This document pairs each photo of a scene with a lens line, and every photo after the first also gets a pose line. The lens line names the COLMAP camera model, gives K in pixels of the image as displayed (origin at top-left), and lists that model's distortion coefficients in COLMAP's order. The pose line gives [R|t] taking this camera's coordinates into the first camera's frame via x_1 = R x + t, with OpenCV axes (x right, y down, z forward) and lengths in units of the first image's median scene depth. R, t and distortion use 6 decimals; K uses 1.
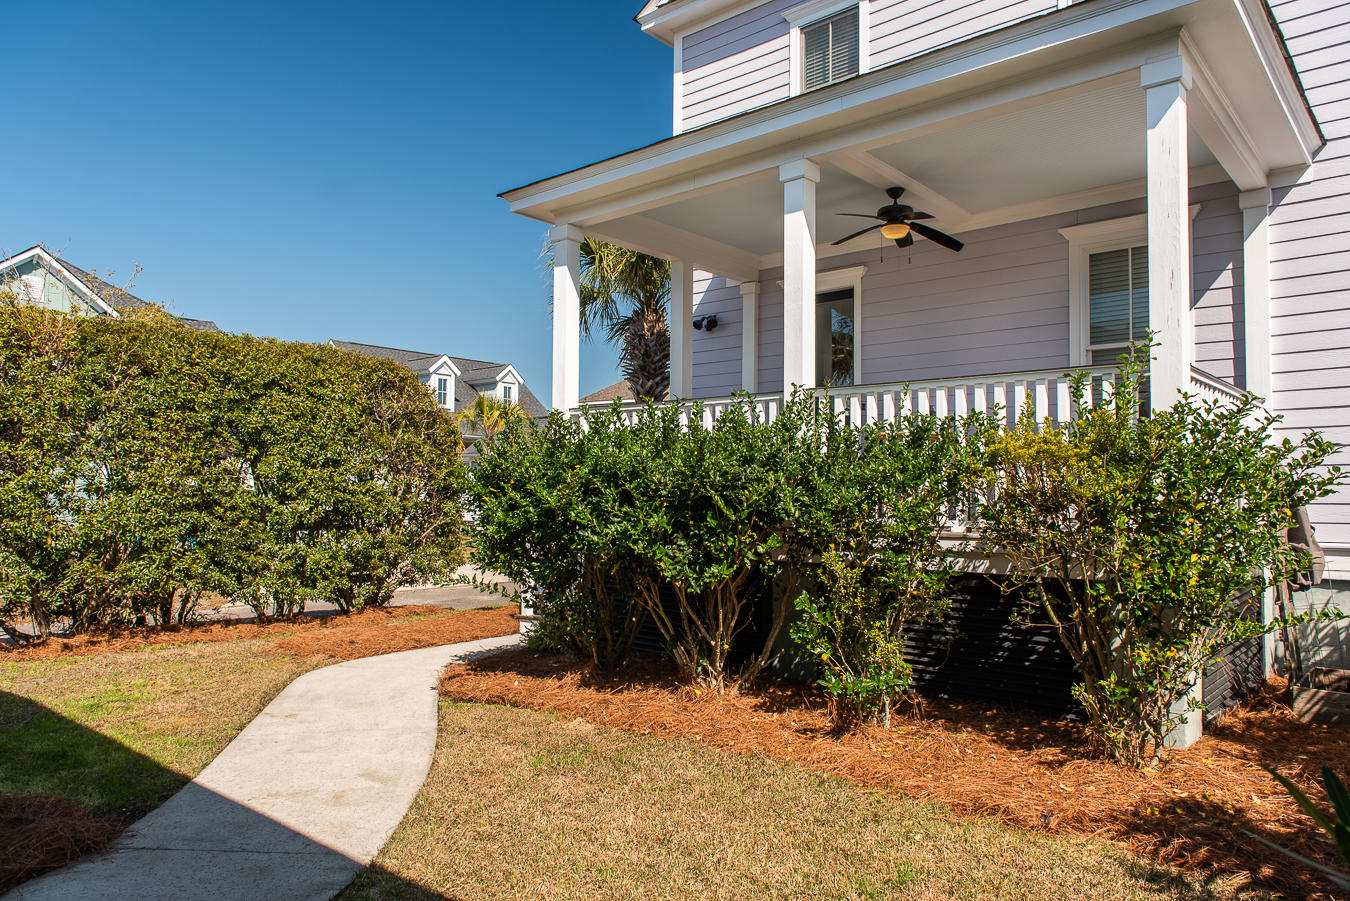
lens RADIAL K [[953.1, 0, 675.0], [0, 953.1, 450.5], [0, 0, 1]] dist [0.003477, 0.000621]
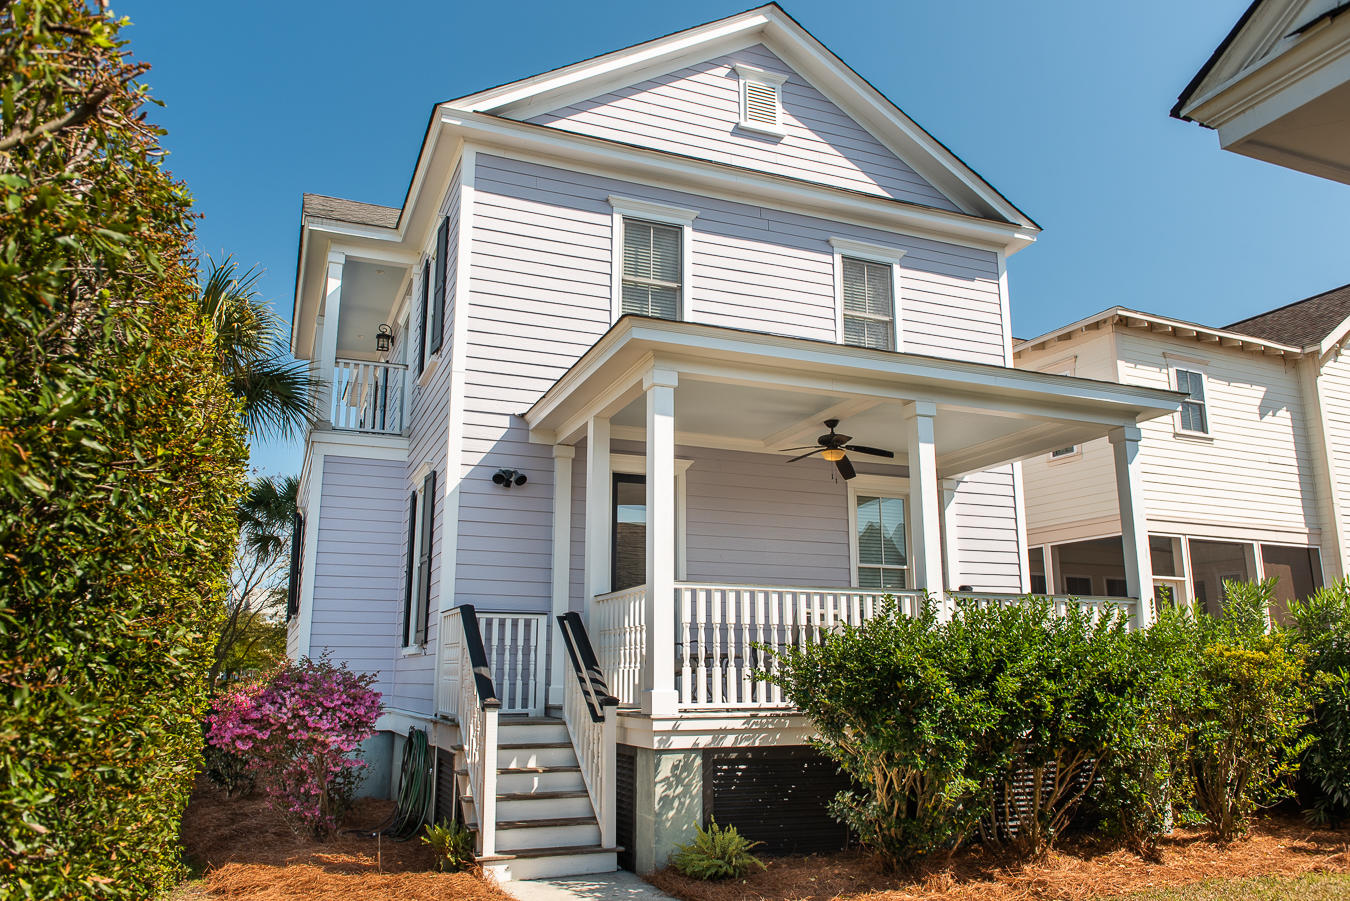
lens RADIAL K [[981.9, 0, 675.0], [0, 981.9, 450.5], [0, 0, 1]] dist [0.003590, 0.001678]
pose [[0.463414, 0.192203, 0.865047, -0.919573], [-0.047849, 0.980198, -0.192154, 0.009745], [-0.884849, 0.047655, 0.463434, 0.604767]]
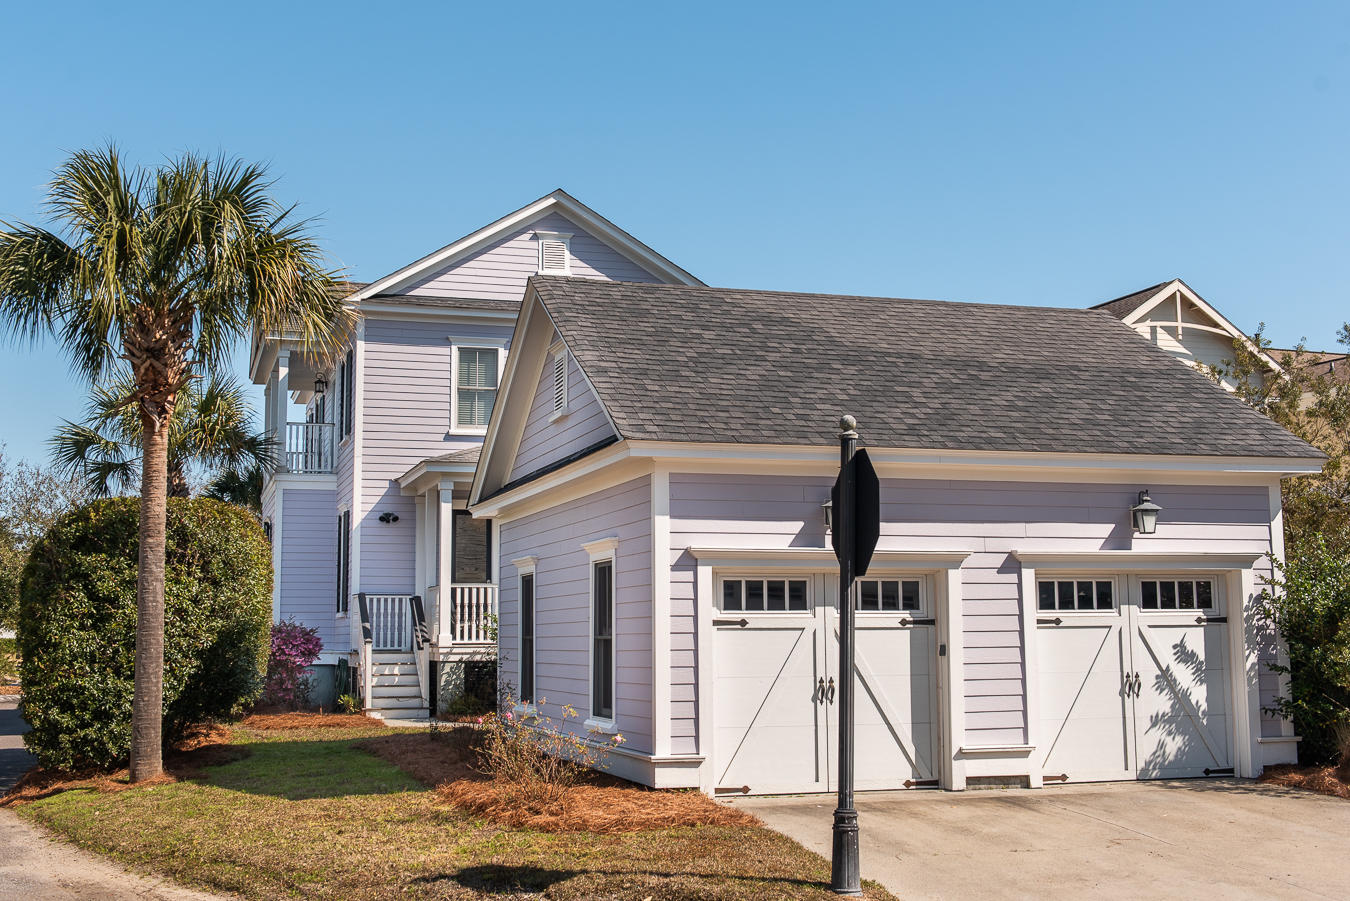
lens RADIAL K [[1508.6, 0, 675.0], [0, 1508.6, 450.5], [0, 0, 1]] dist [-0.006893, 0.001411]
pose [[0.532883, 0.093240, 0.841036, -2.303994], [-0.038397, 0.995551, -0.086042, -0.064988], [-0.845317, 0.013557, 0.534093, -0.833913]]
